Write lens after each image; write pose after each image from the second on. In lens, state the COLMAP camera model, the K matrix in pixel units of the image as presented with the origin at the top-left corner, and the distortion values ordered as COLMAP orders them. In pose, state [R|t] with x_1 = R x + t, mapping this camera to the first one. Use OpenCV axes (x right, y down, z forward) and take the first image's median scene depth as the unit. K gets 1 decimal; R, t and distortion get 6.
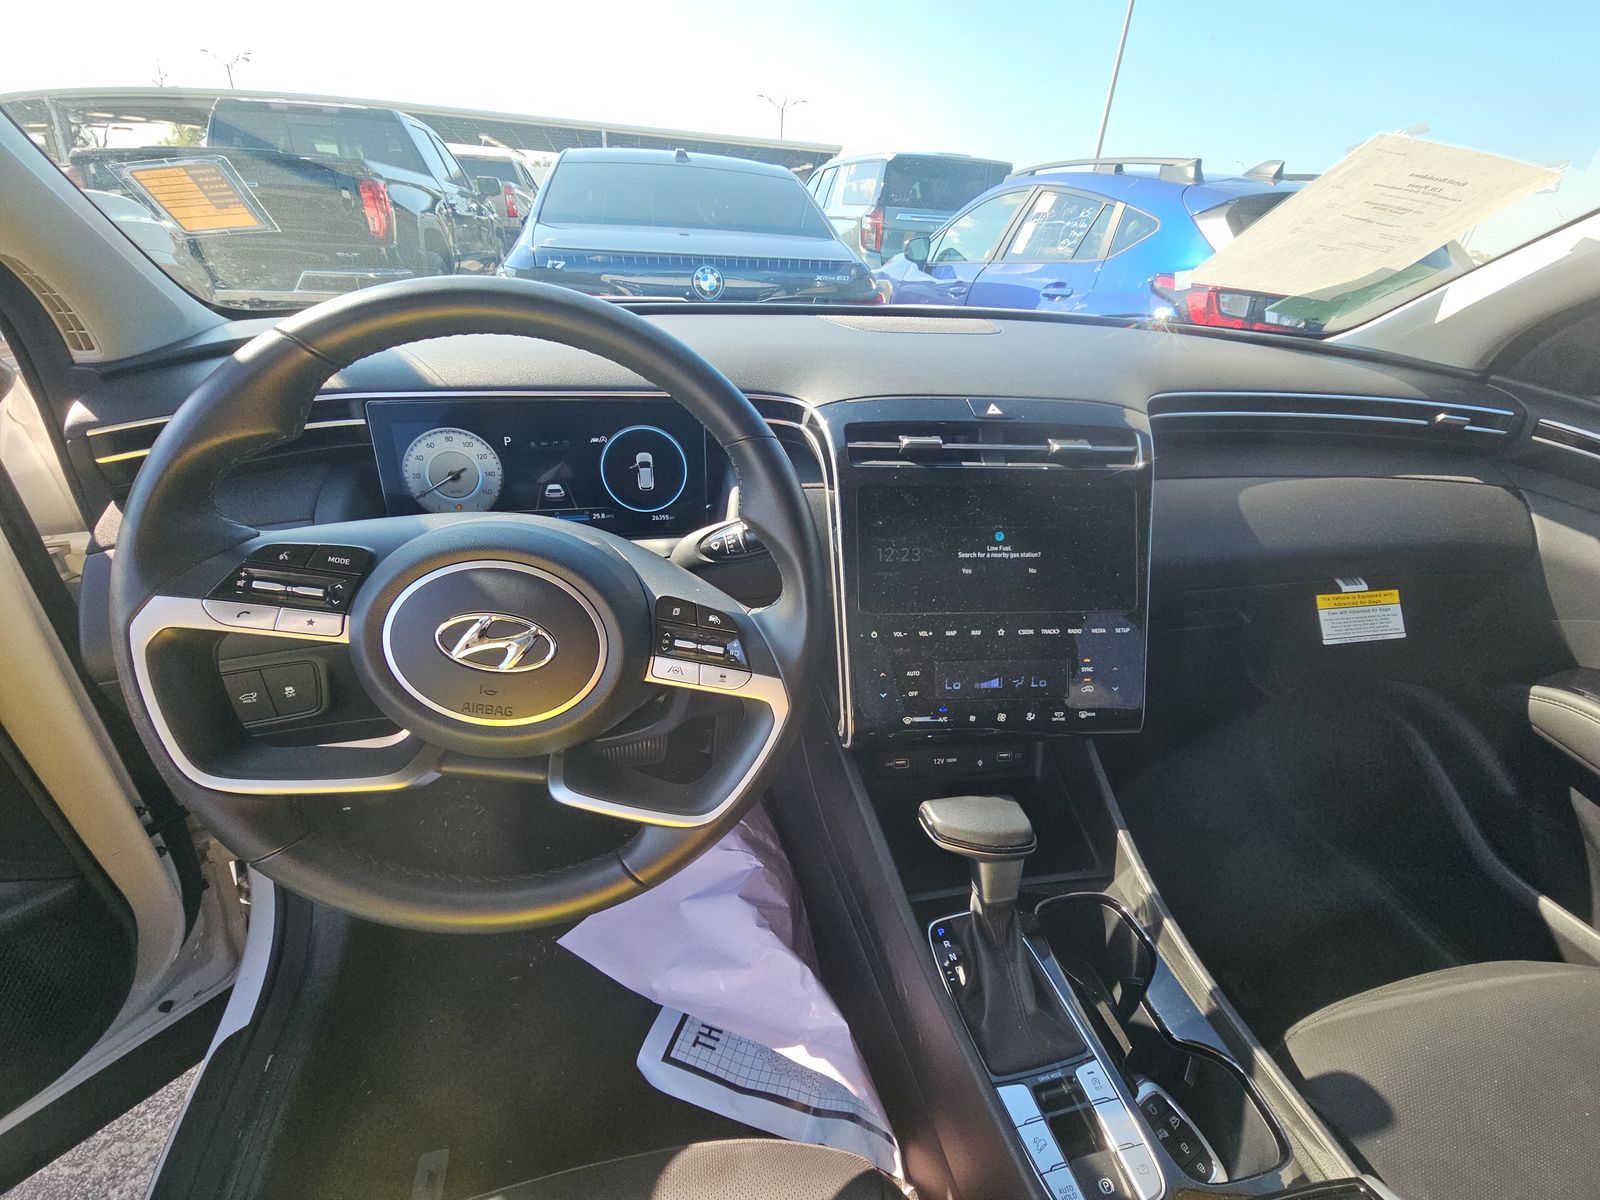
lens RADIAL K [[669.3, 0, 802.7], [0, 669.3, 596.1], [0, 0, 1]] dist [-0.003395, -0.000522]
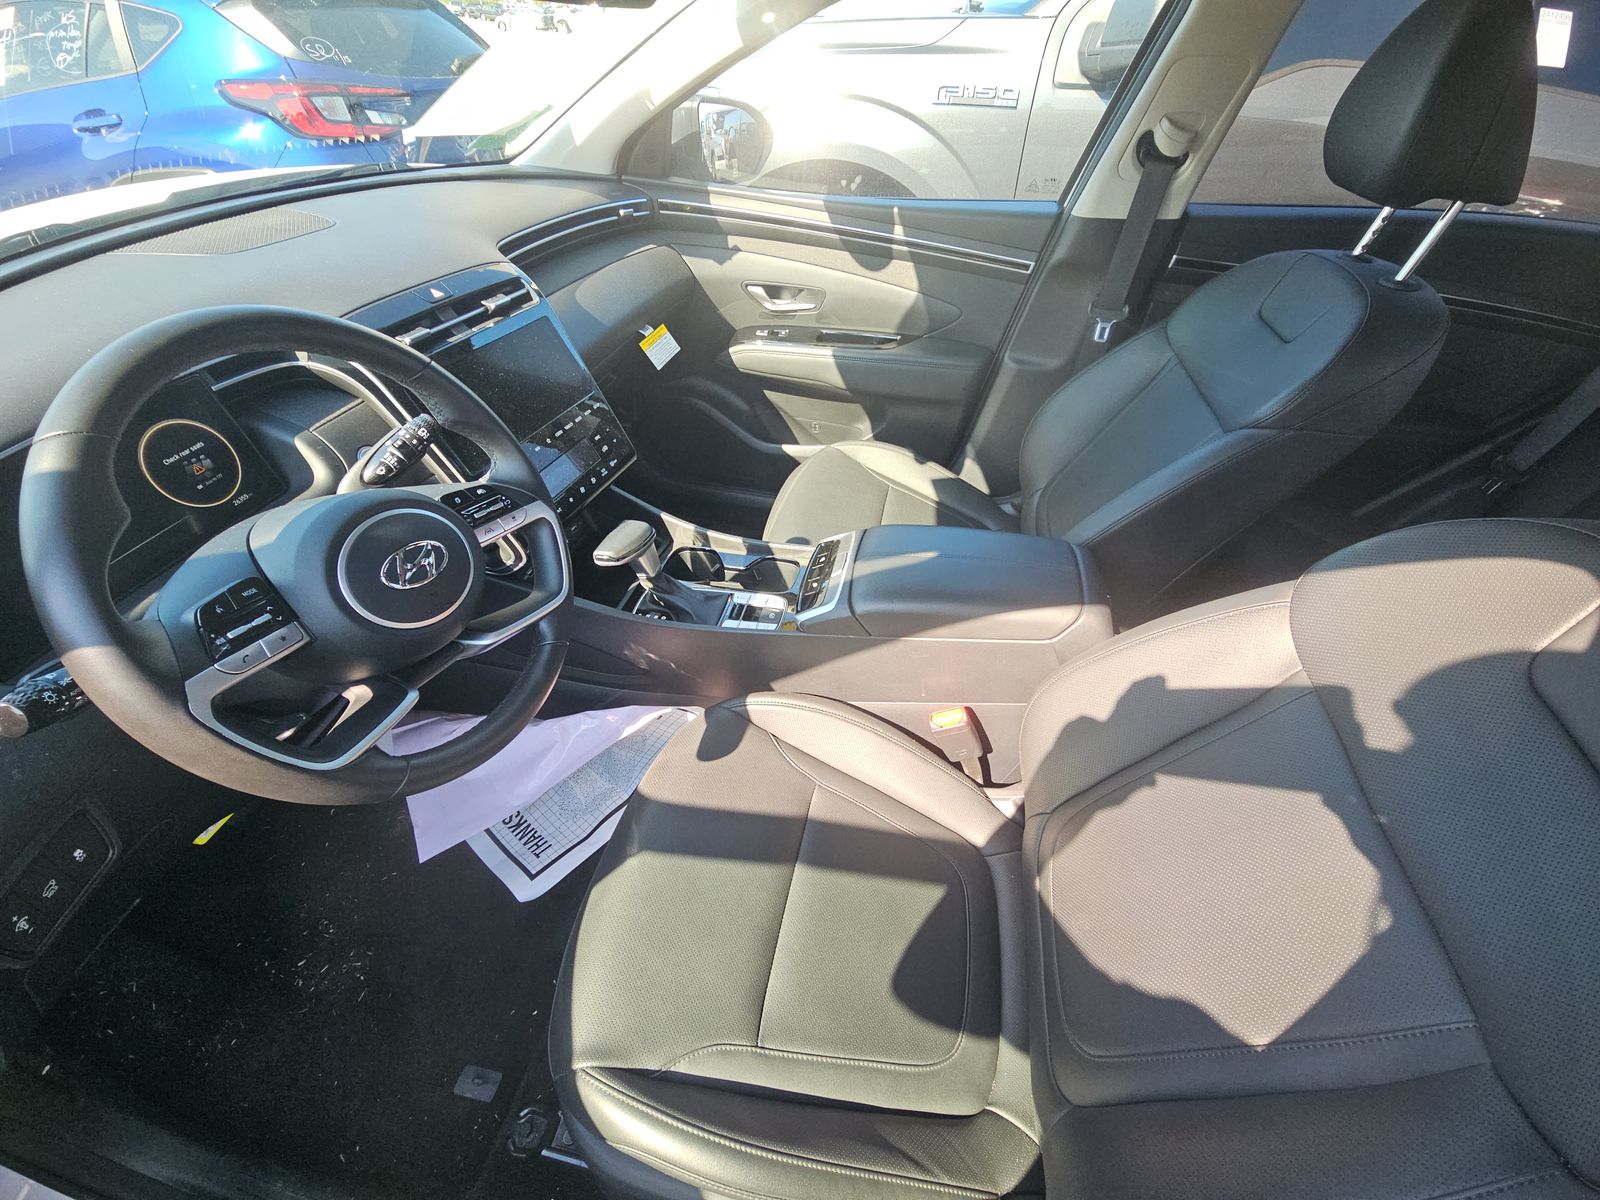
lens RADIAL K [[632.8, 0, 810.3], [0, 632.8, 605.3], [0, 0, 1]] dist [-0.002683, -0.000519]
pose [[0.417414, -0.636648, 0.648417, -0.481355], [0.433143, 0.766671, 0.473922, -0.063949], [-0.798844, 0.083036, 0.595779, -0.220348]]
